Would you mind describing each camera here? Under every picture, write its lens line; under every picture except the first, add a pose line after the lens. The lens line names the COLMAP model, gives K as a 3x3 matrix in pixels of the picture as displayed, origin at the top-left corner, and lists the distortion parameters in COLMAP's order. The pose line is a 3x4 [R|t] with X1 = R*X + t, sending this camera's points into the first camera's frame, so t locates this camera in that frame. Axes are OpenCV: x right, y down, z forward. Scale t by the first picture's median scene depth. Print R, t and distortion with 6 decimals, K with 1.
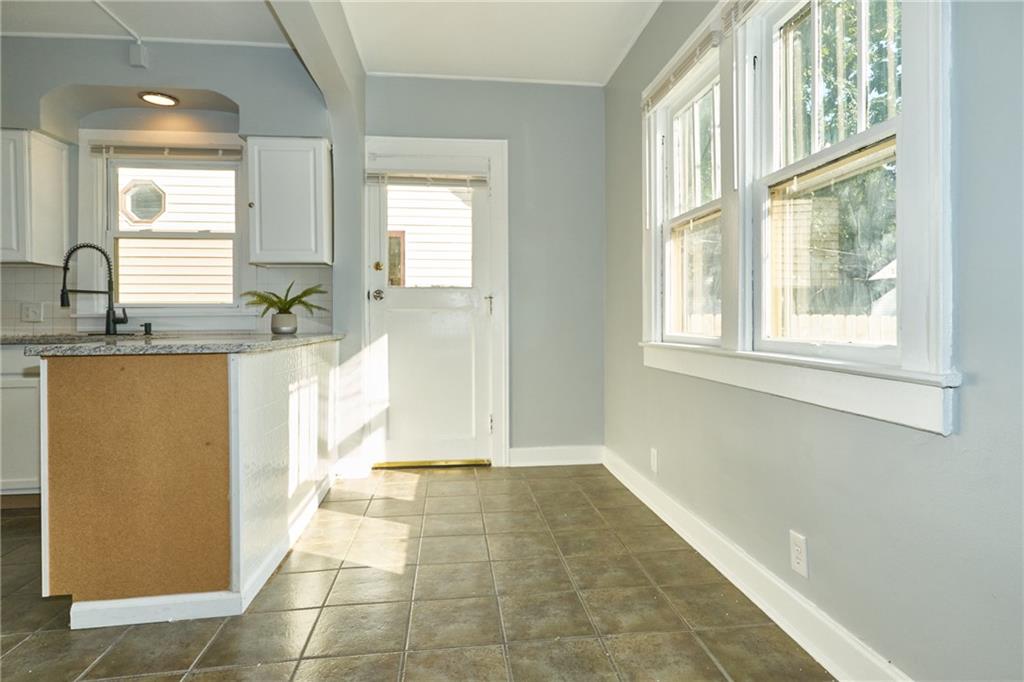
lens RADIAL K [[557.1, 0, 531.2], [0, 557.1, 322.4], [0, 0, 1]] dist [-0.024976, 0.007560]
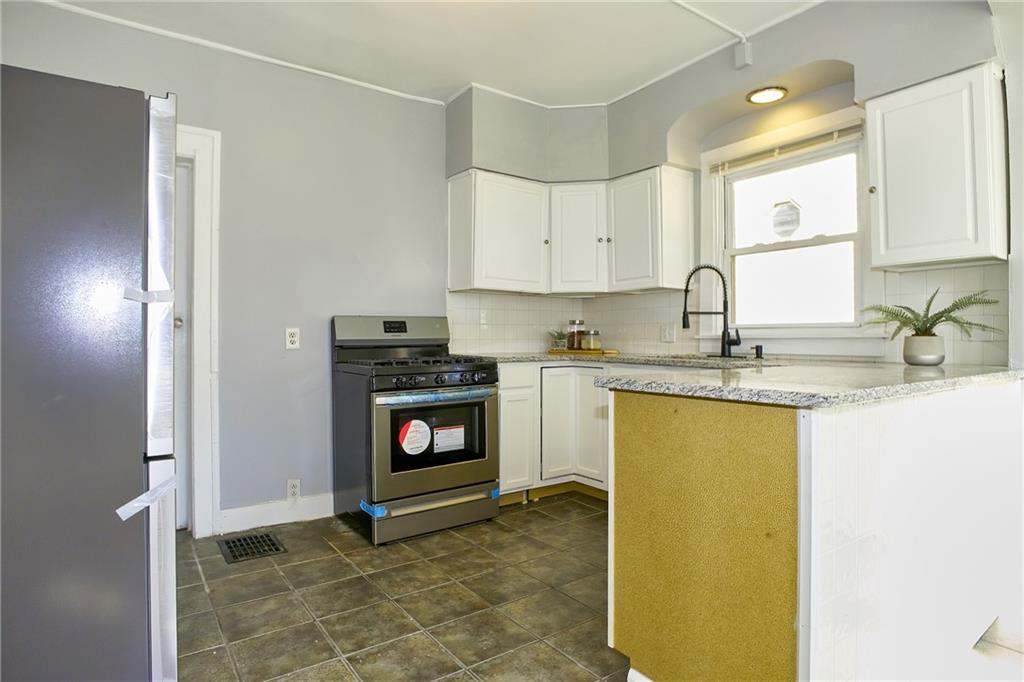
lens RADIAL K [[557.1, 0, 527.3], [0, 557.1, 327.0], [0, 0, 1]] dist [-0.024976, 0.007560]
pose [[0.469770, -0.008478, -0.882748, -0.067787], [-0.005063, 0.999912, -0.012298, -0.015769], [0.882774, 0.010246, 0.469686, 0.235134]]
